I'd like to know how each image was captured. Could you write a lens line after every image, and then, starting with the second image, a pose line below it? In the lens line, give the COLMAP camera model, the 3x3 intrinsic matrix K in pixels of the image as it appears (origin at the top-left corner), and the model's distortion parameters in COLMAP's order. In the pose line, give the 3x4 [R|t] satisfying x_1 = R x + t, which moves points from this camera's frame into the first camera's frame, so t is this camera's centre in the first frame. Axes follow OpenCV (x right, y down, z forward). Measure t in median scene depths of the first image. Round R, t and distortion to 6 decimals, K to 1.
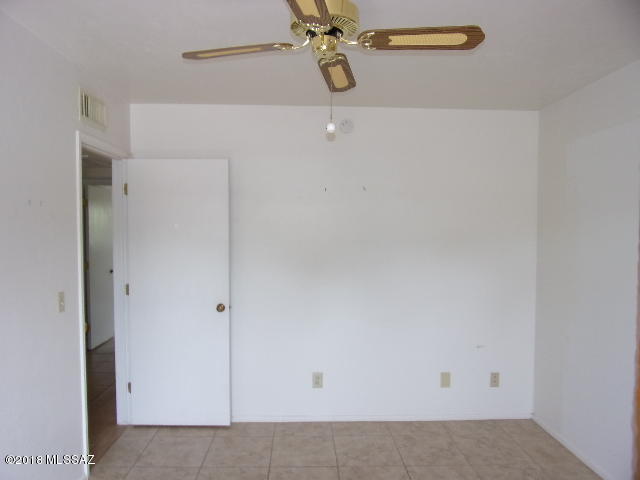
lens RADIAL K [[459.6, 0, 318.4], [0, 459.6, 238.1], [0, 0, 1]] dist [-0.033534, 0.005007]
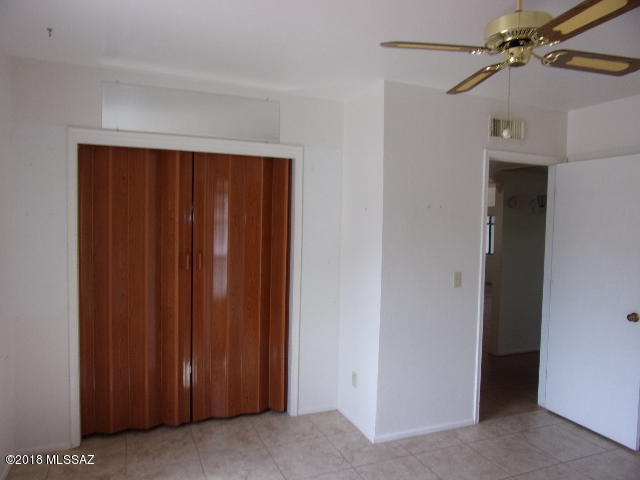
lens RADIAL K [[459.6, 0, 319.1], [0, 459.6, 240.1], [0, 0, 1]] dist [-0.033534, 0.005007]
pose [[0.351596, 0.042931, -0.935167, 0.419943], [-0.040599, 0.998707, 0.030584, -0.003233], [0.935271, 0.027213, 0.352884, 0.103011]]
